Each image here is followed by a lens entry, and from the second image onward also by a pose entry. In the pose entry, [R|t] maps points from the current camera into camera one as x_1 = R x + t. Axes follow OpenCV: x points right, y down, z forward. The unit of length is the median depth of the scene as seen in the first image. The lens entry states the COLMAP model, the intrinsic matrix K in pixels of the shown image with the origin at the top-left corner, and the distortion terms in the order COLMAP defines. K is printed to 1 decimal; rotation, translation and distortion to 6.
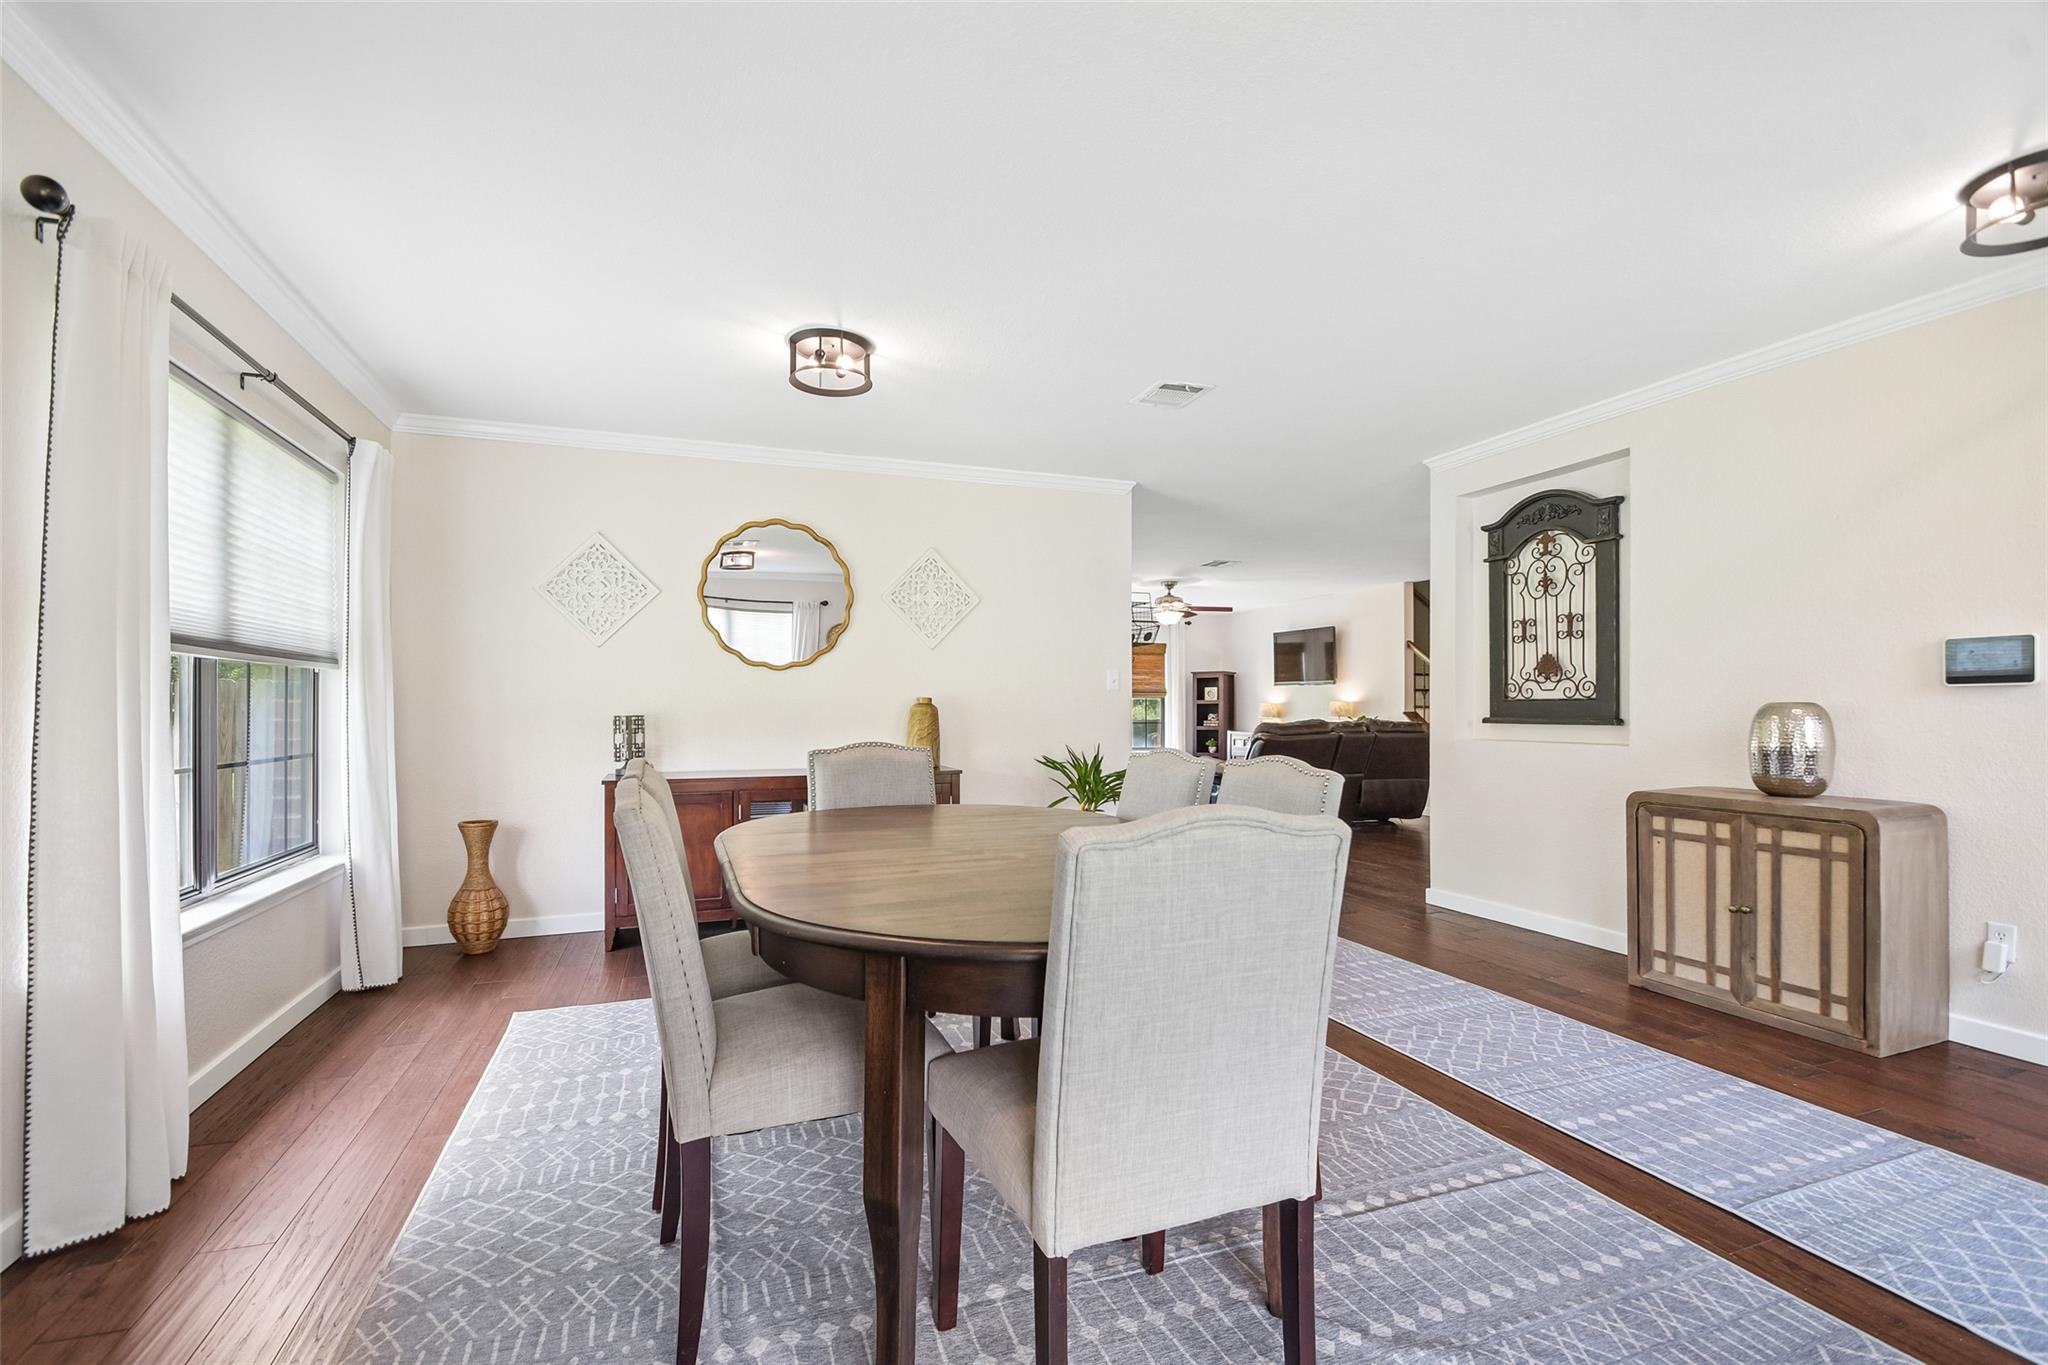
lens RADIAL K [[911.4, 0, 1013.1], [0, 911.4, 706.3], [0, 0, 1]] dist [-0.000278, -0.009022]
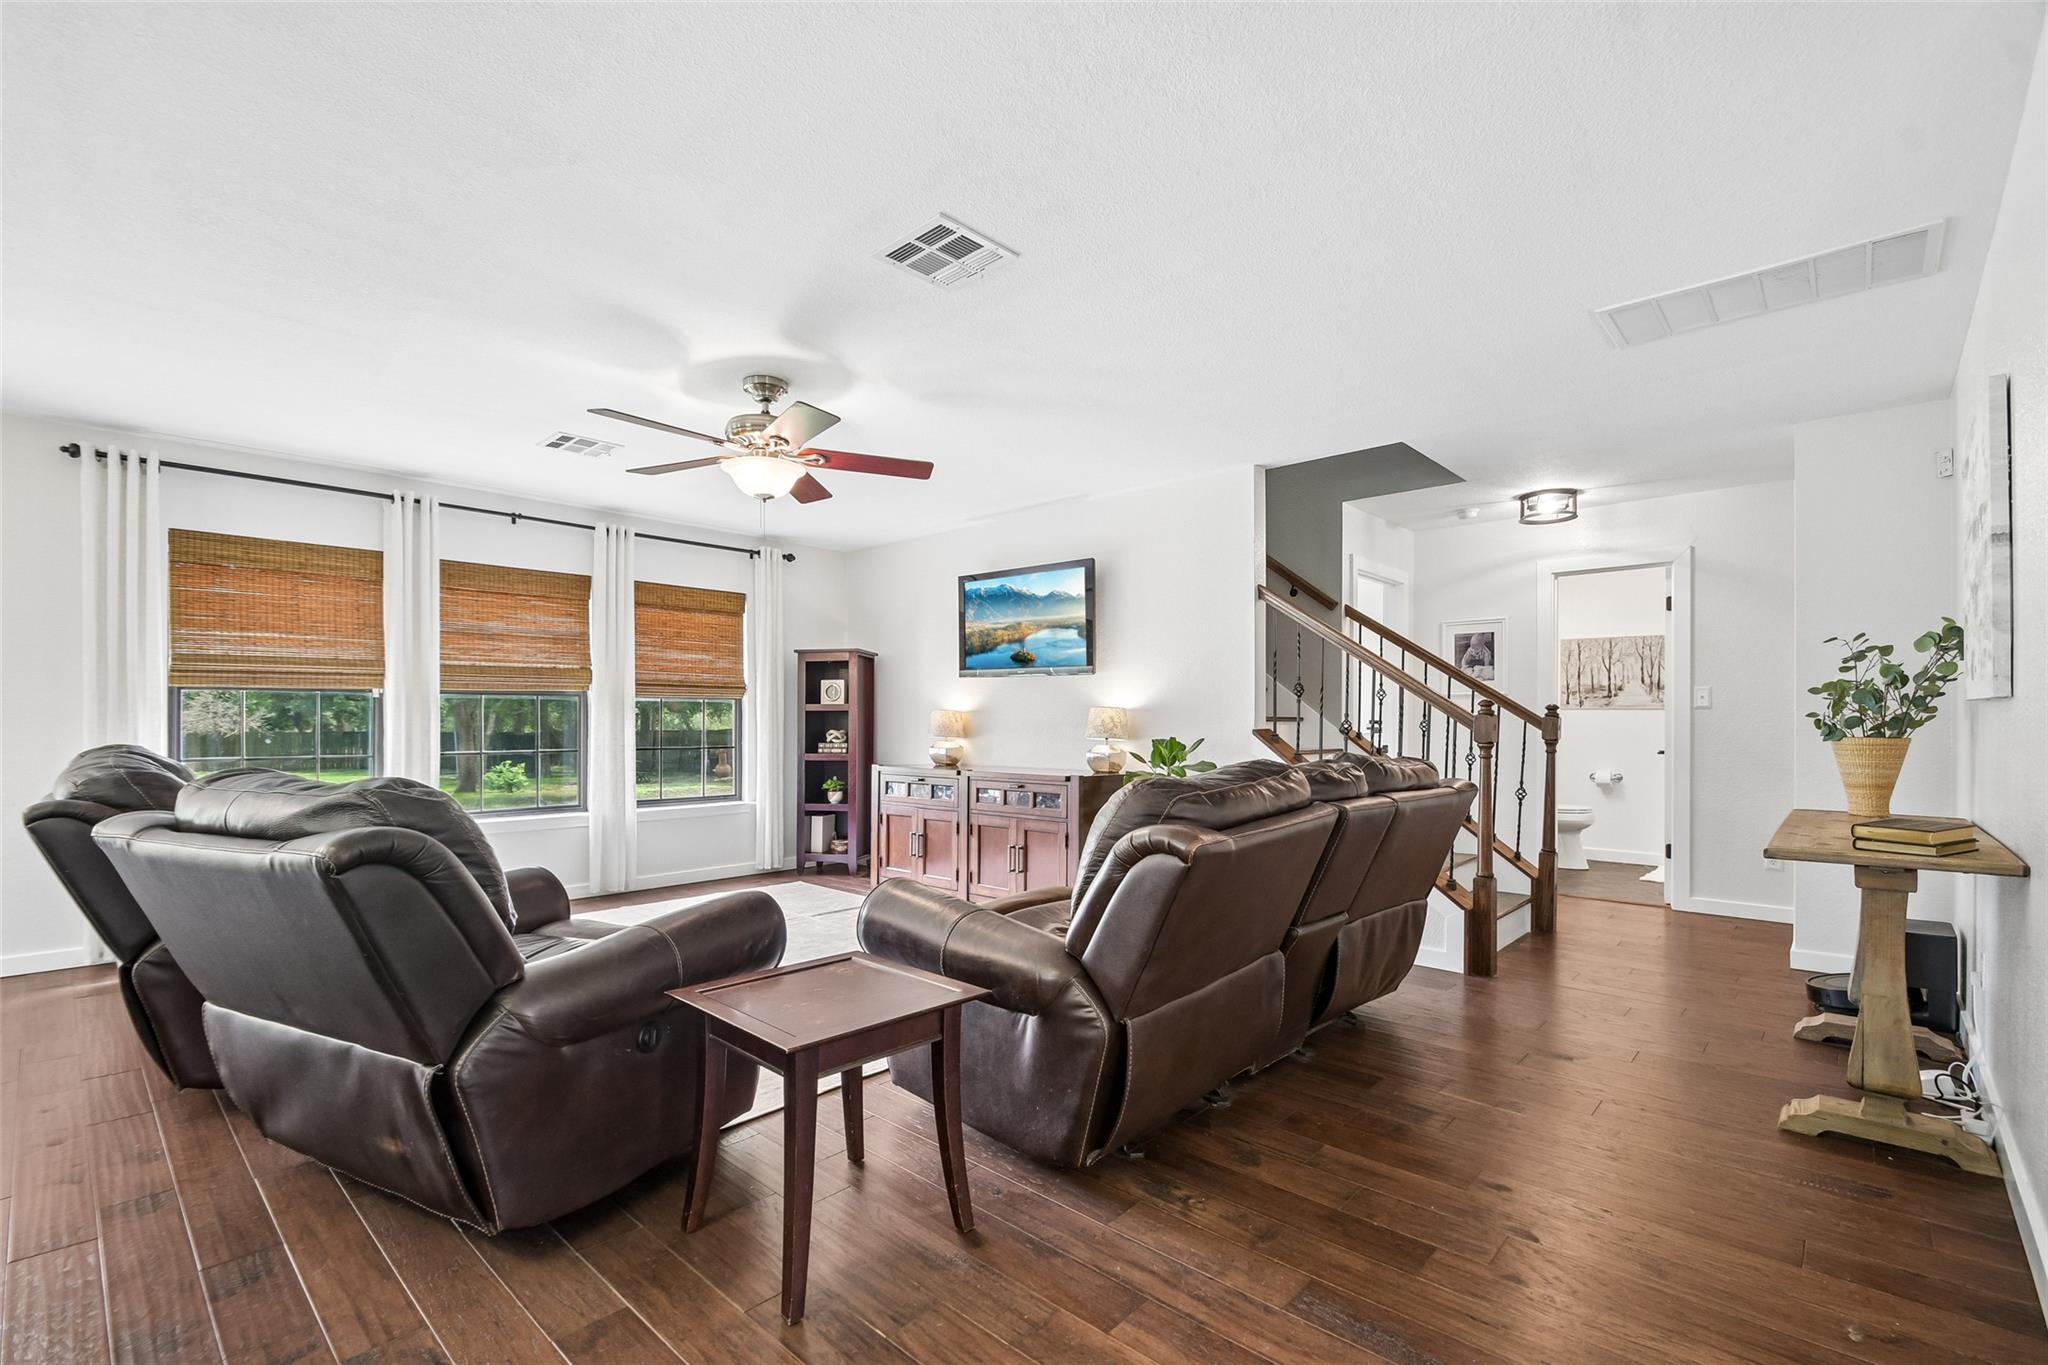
lens RADIAL K [[911.4, 0, 1033.5], [0, 911.4, 708.0], [0, 0, 1]] dist [-0.000278, -0.009022]
pose [[0.884395, 0.006847, 0.466688, 0.079000], [-0.003834, 0.999965, -0.007404, -0.001007], [-0.466723, 0.004759, 0.884391, 0.513786]]
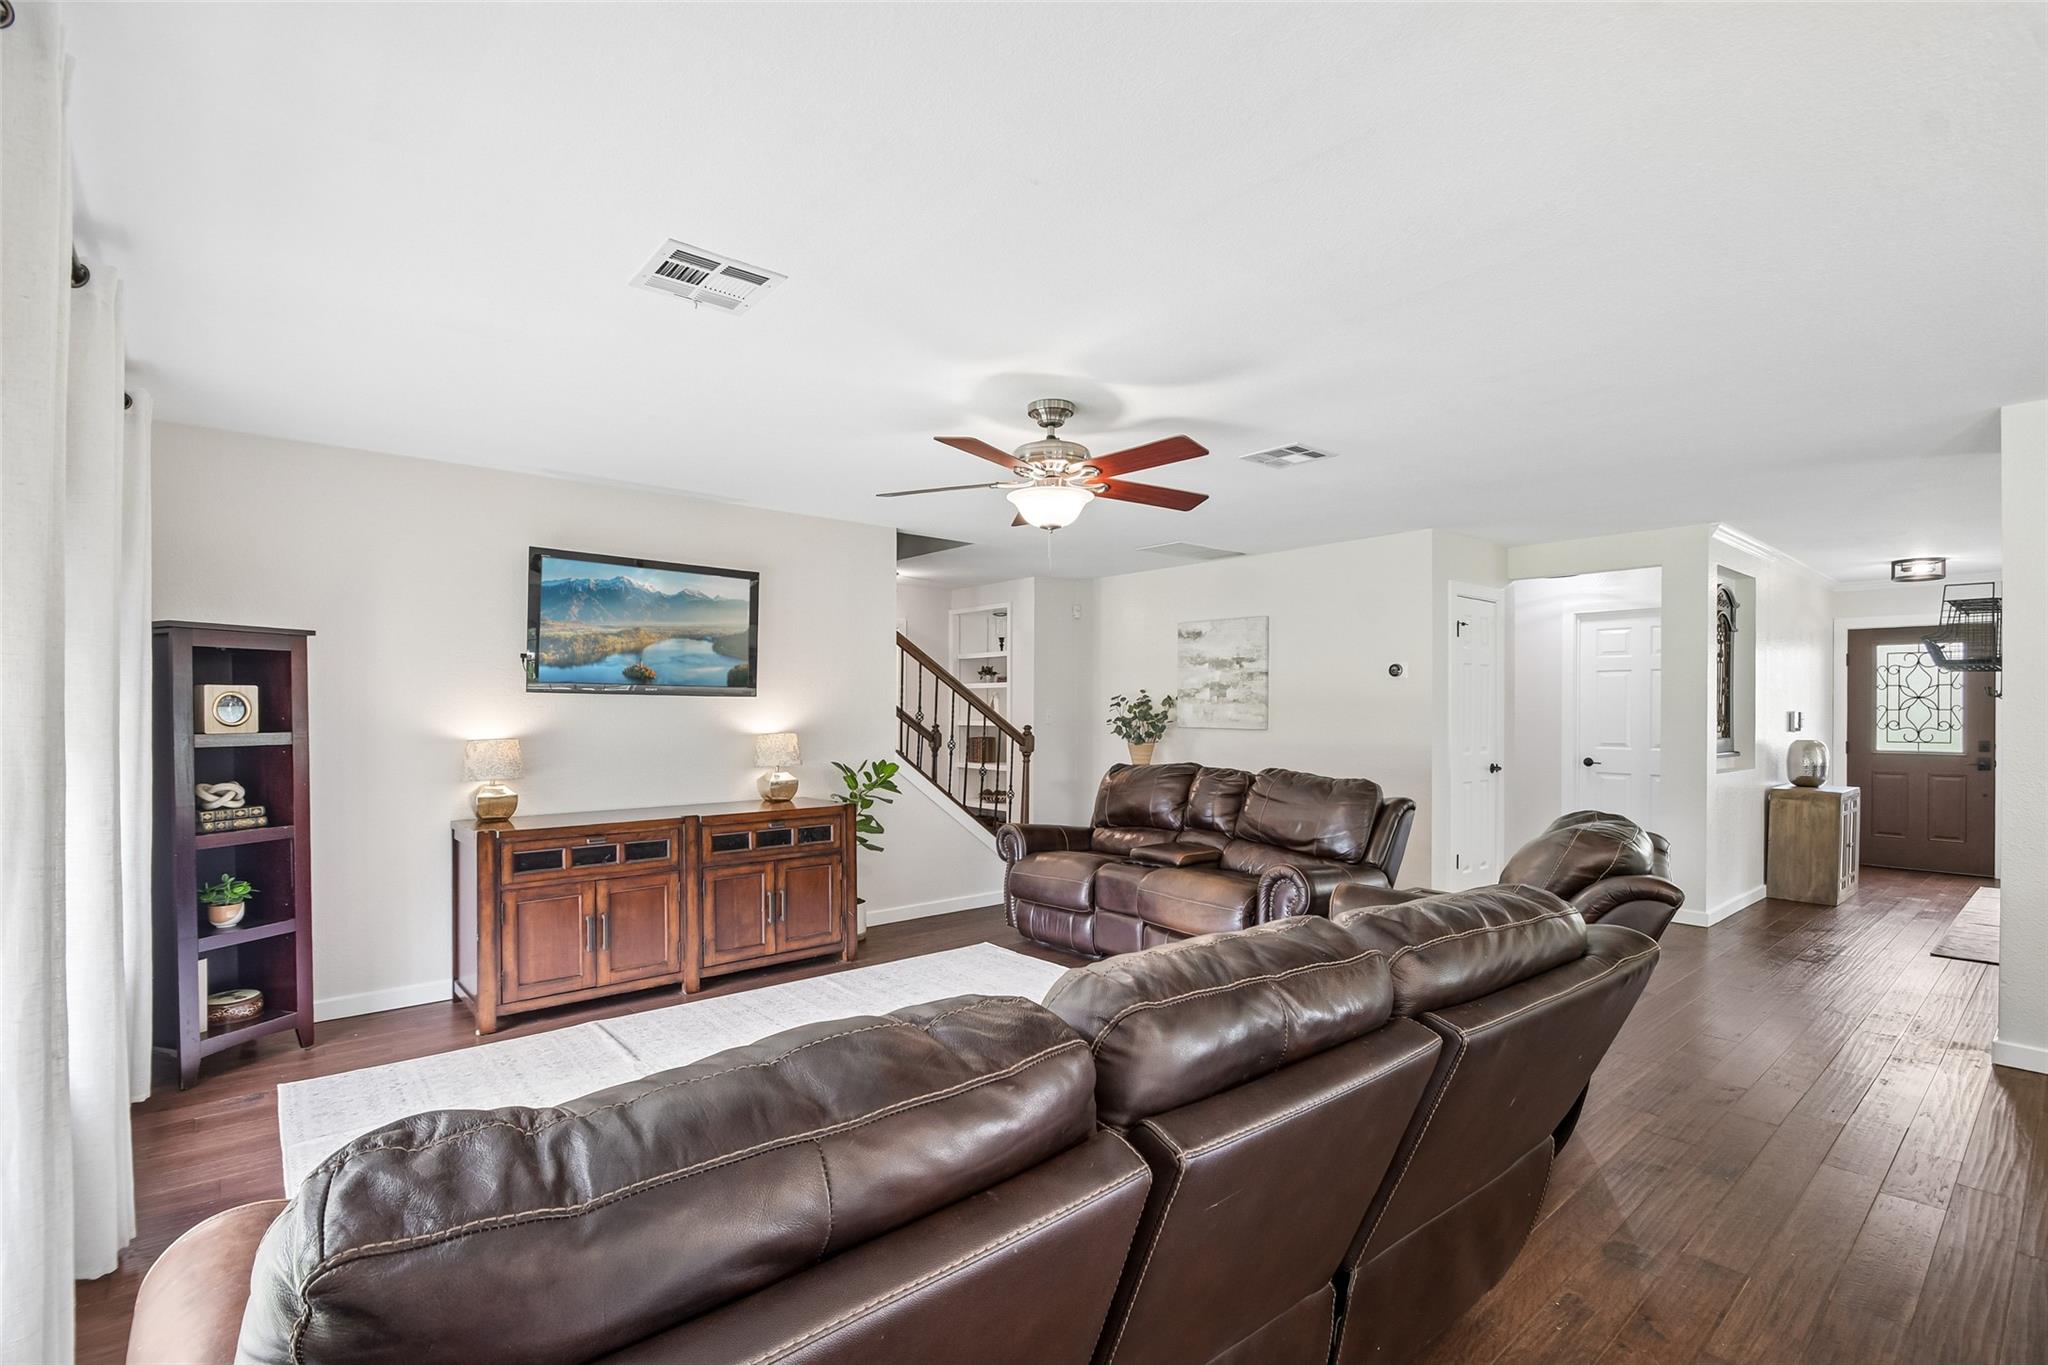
lens RADIAL K [[911.4, 0, 1040.2], [0, 911.4, 716.6], [0, 0, 1]] dist [-0.000278, -0.009022]
pose [[-0.337389, -0.006573, 0.941343, -0.127360], [-0.005424, 0.999973, 0.005038, -0.016072], [-0.941350, -0.003406, -0.337415, 0.926872]]
